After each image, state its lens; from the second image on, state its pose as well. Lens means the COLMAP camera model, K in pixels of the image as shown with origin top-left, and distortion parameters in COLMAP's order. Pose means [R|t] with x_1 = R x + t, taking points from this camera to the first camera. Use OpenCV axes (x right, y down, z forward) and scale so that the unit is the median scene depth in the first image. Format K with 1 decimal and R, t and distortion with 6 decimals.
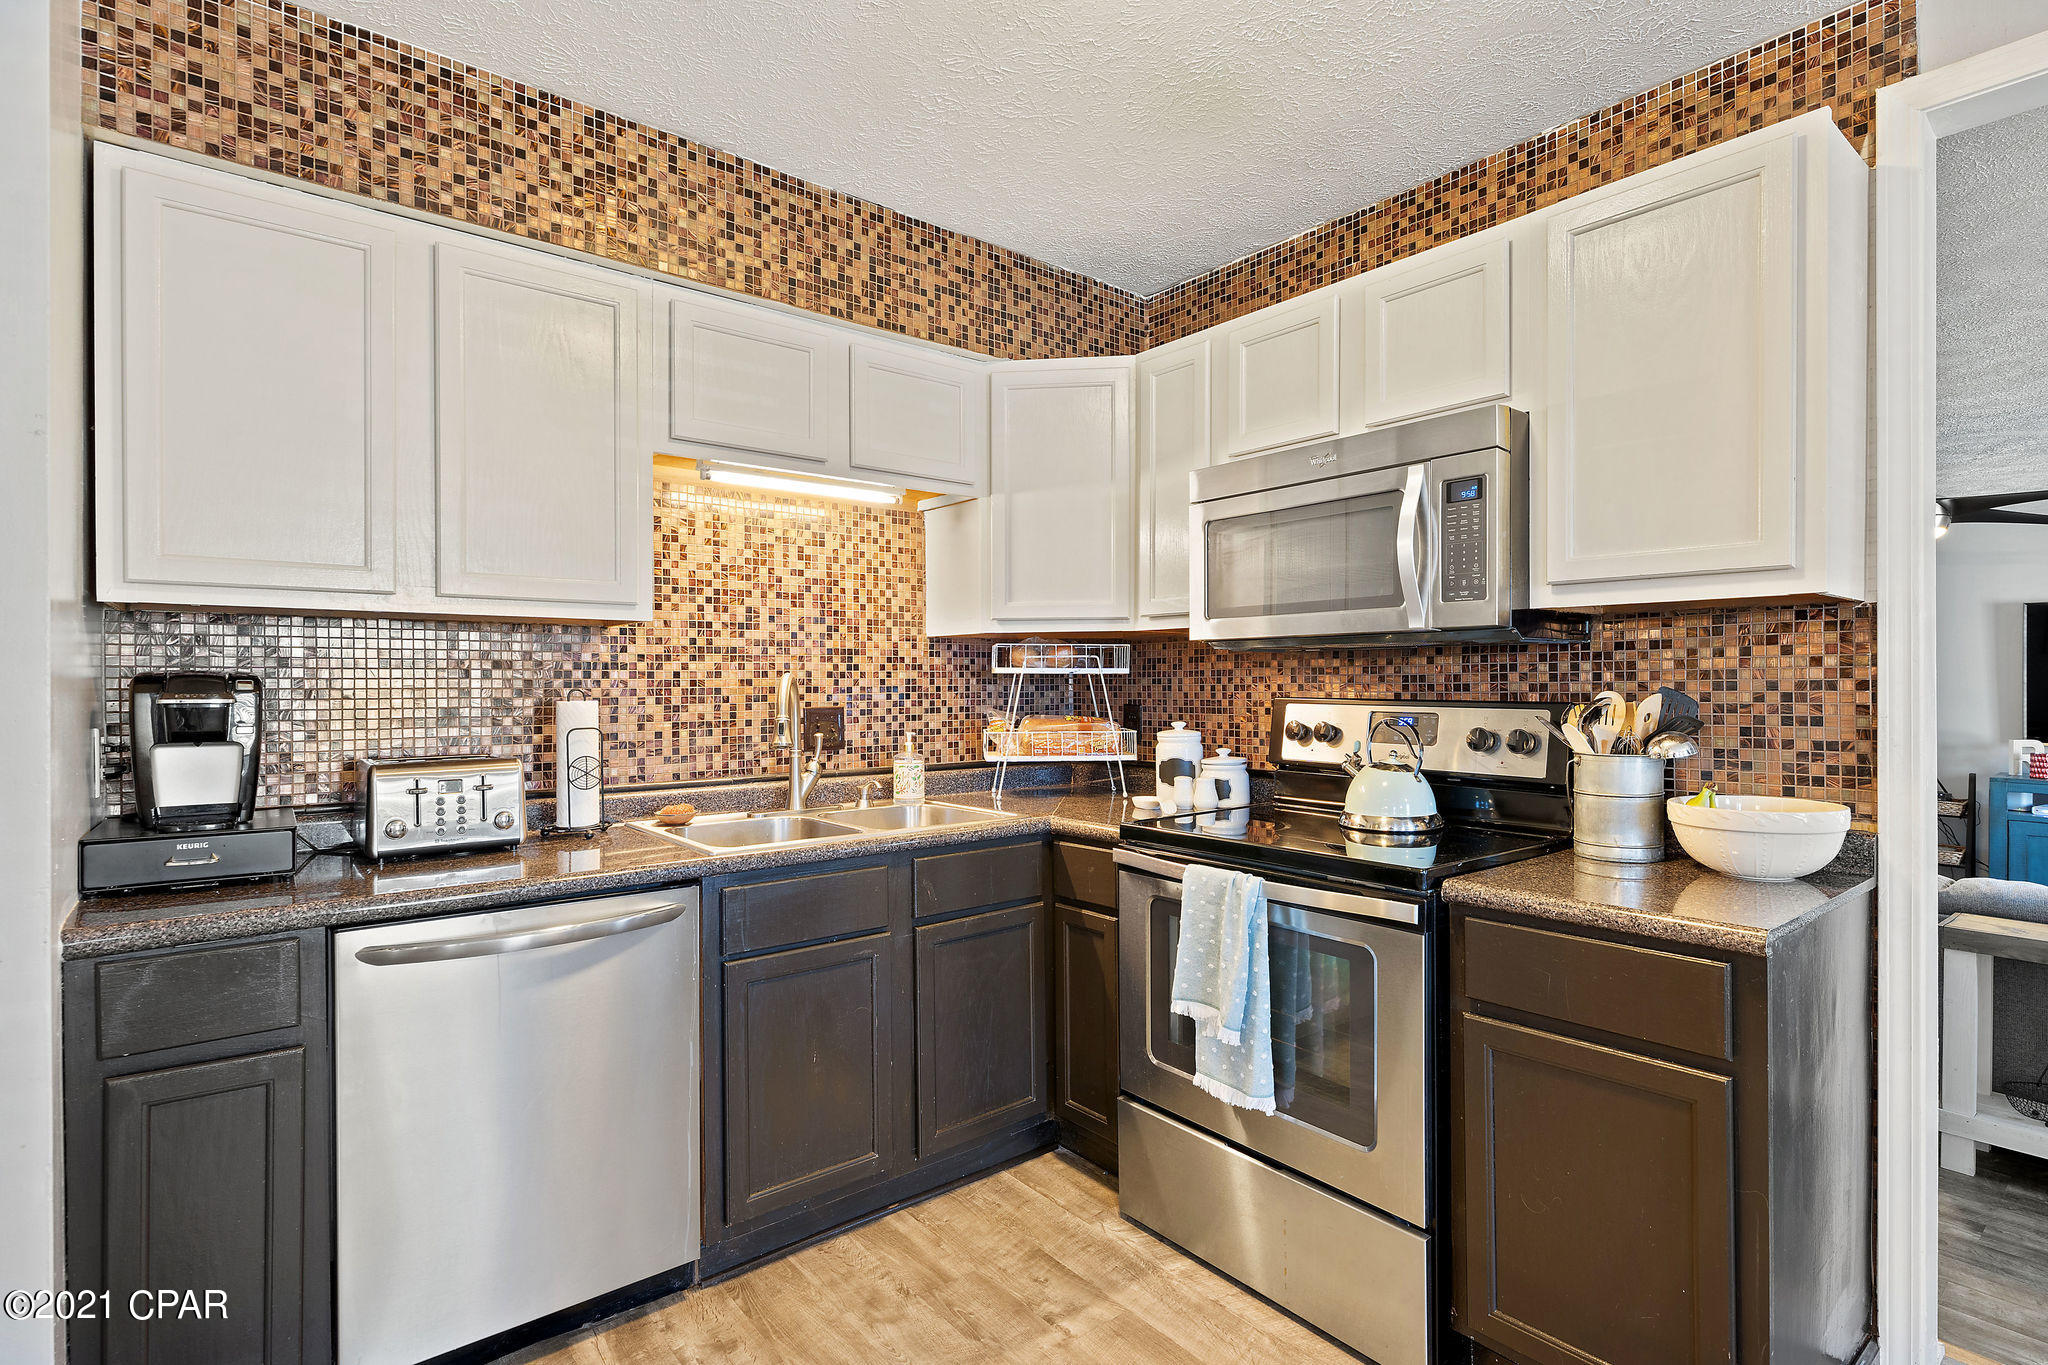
lens RADIAL K [[1033.1, 0, 1031.0], [0, 1033.1, 693.8], [0, 0, 1]] dist [-0.001593, -0.000725]
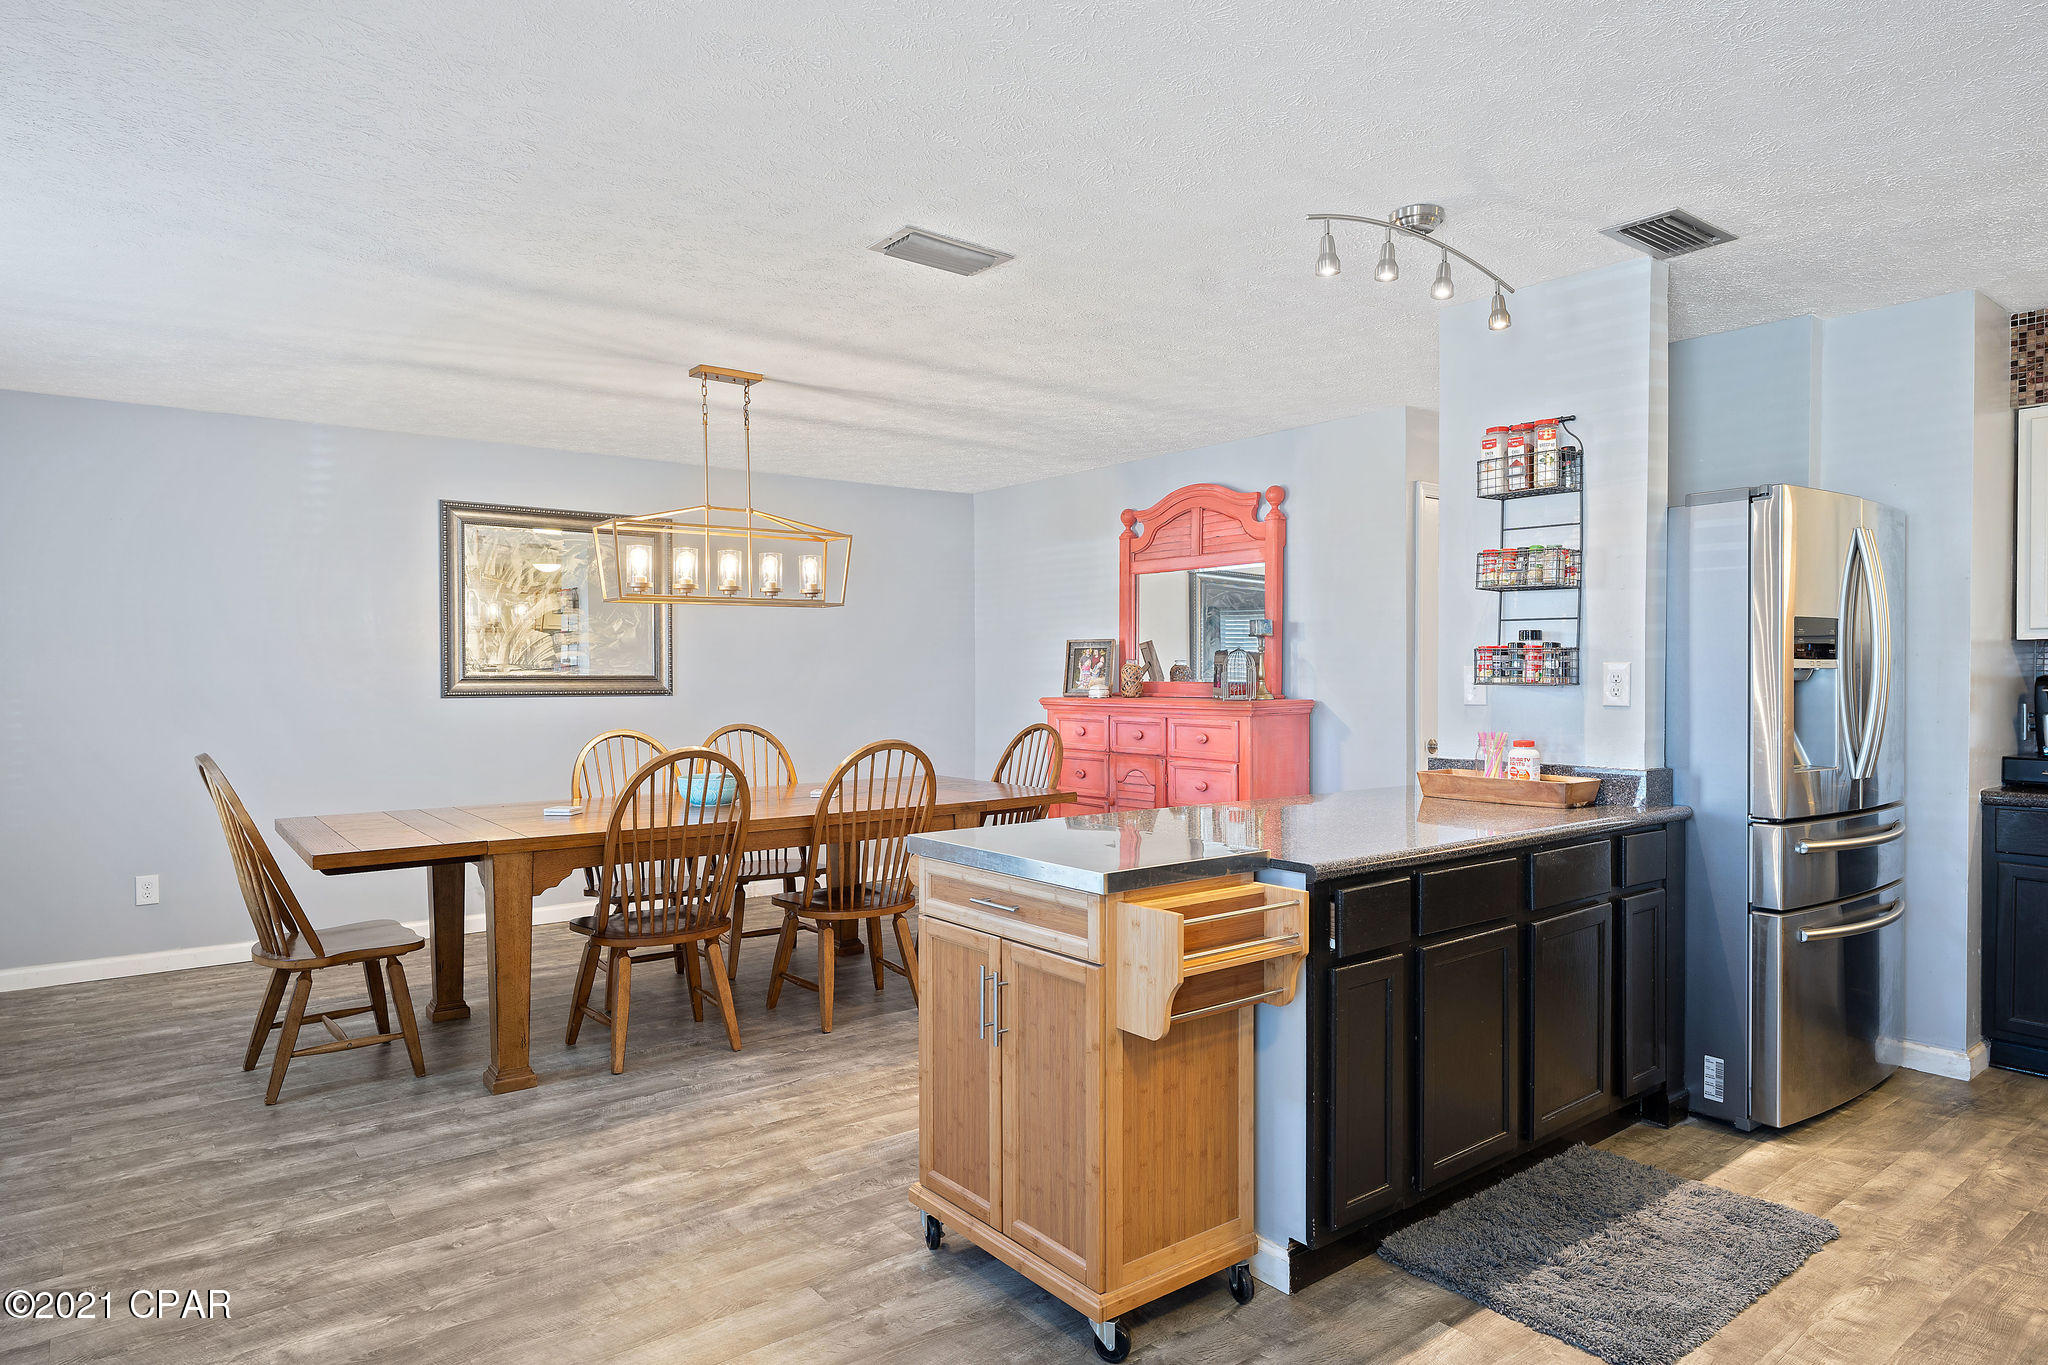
lens RADIAL K [[1201.5, 0, 1029.1], [0, 1201.5, 690.6], [0, 0, 1]] dist [-0.003165, -0.000283]
pose [[-0.016369, 0.015167, -0.999751, 0.930667], [-0.005497, 0.999868, 0.015259, -0.008419], [0.999851, 0.005745, -0.016284, -0.564838]]
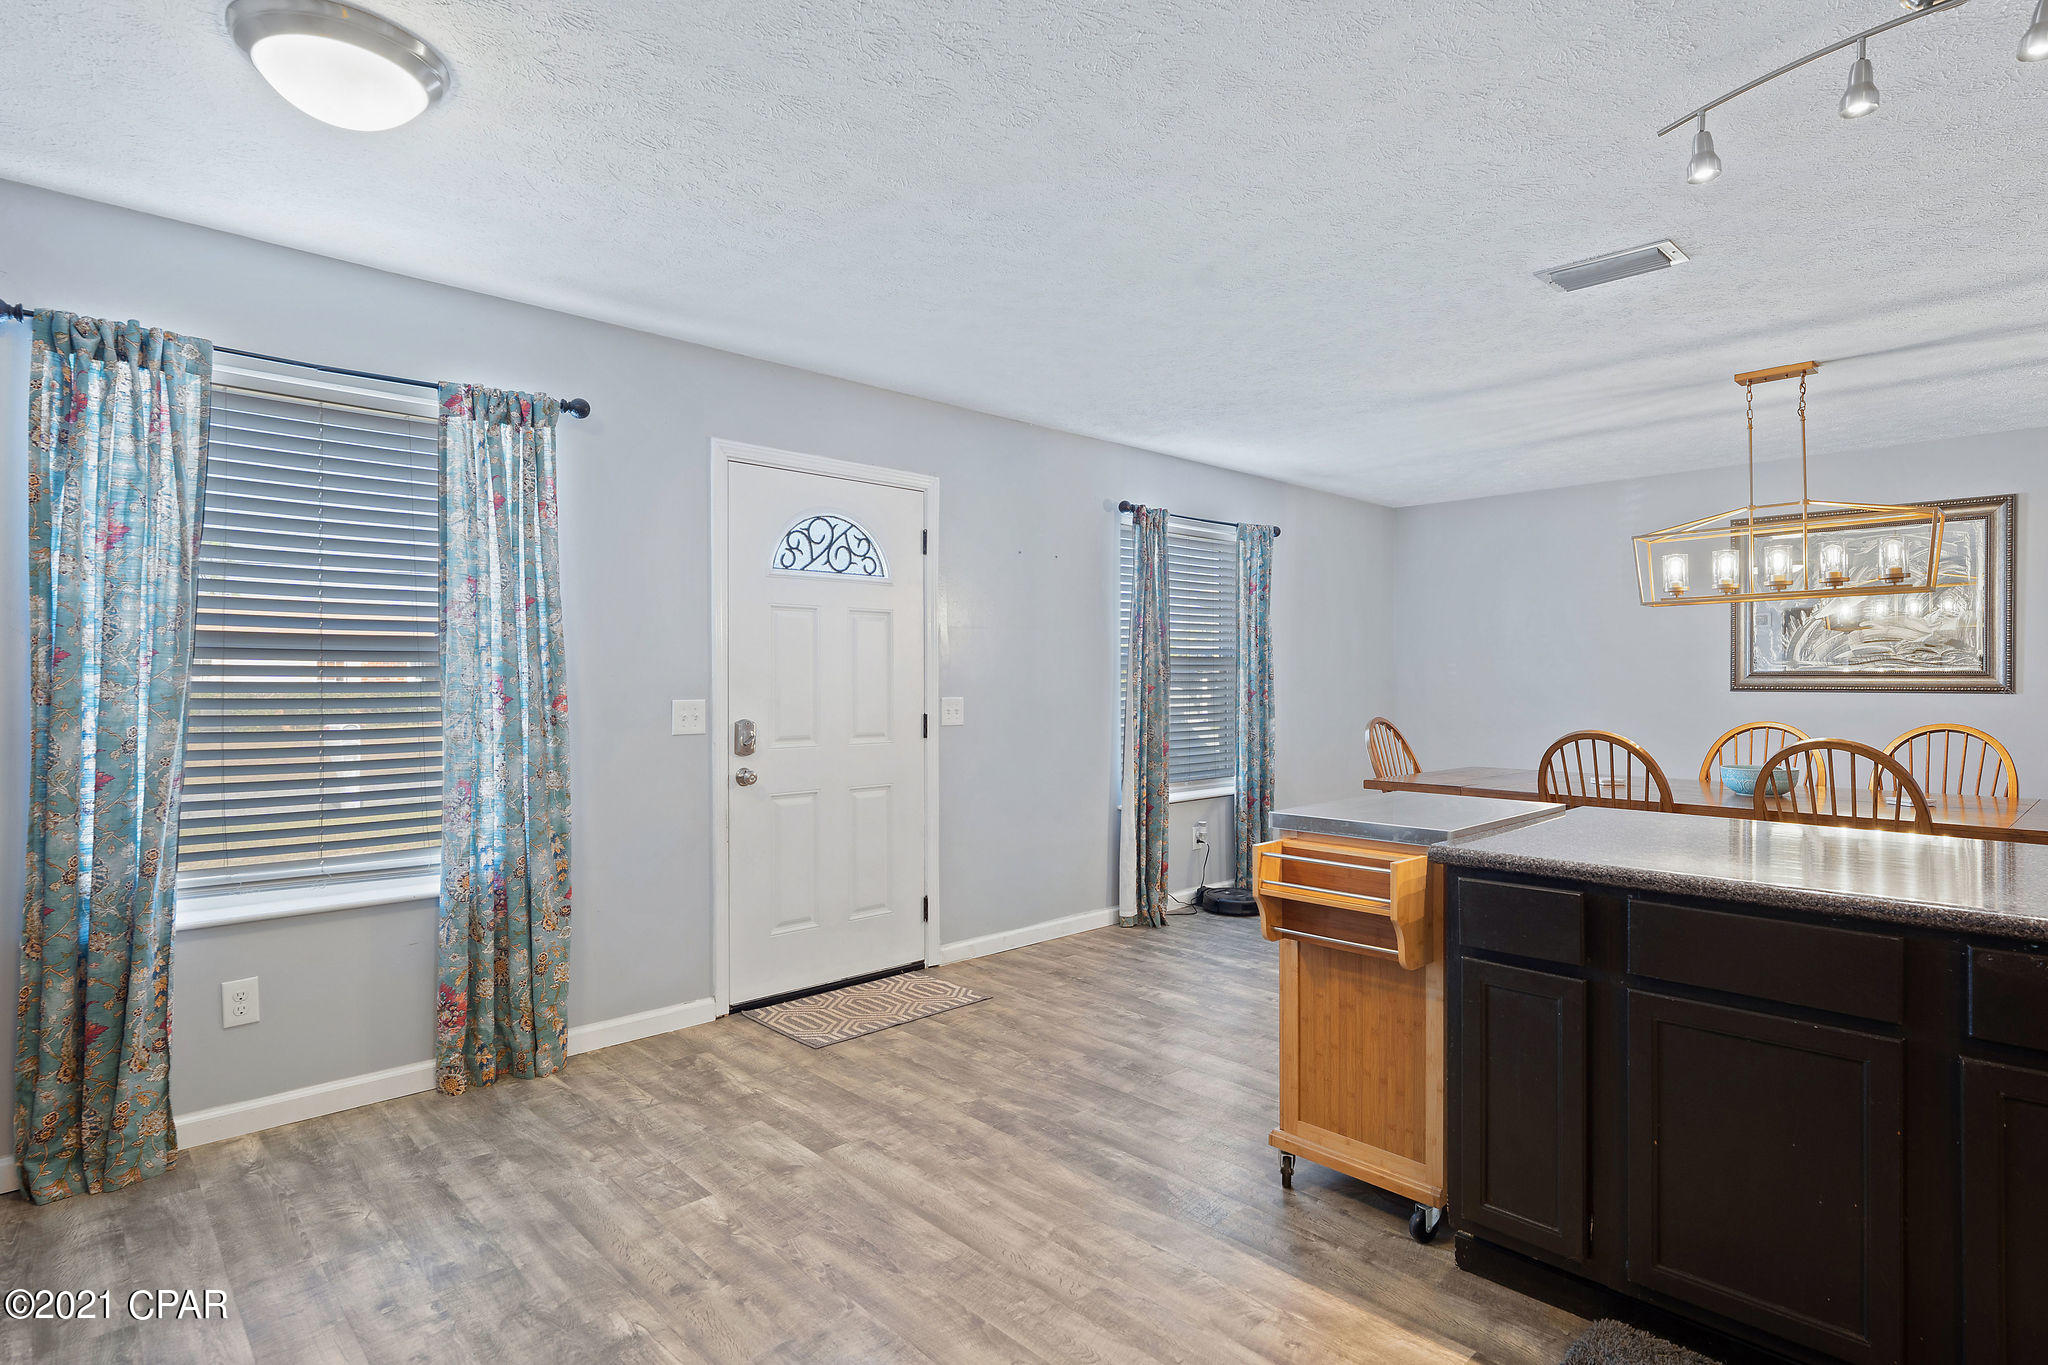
lens RADIAL K [[1033.1, 0, 1016.6], [0, 1033.1, 676.0], [0, 0, 1]] dist [-0.001593, -0.000725]
pose [[-0.997237, 0.004426, -0.074150, 0.422163], [0.004109, 0.999982, 0.004421, -0.002640], [0.074168, 0.004105, -0.997237, 0.398708]]
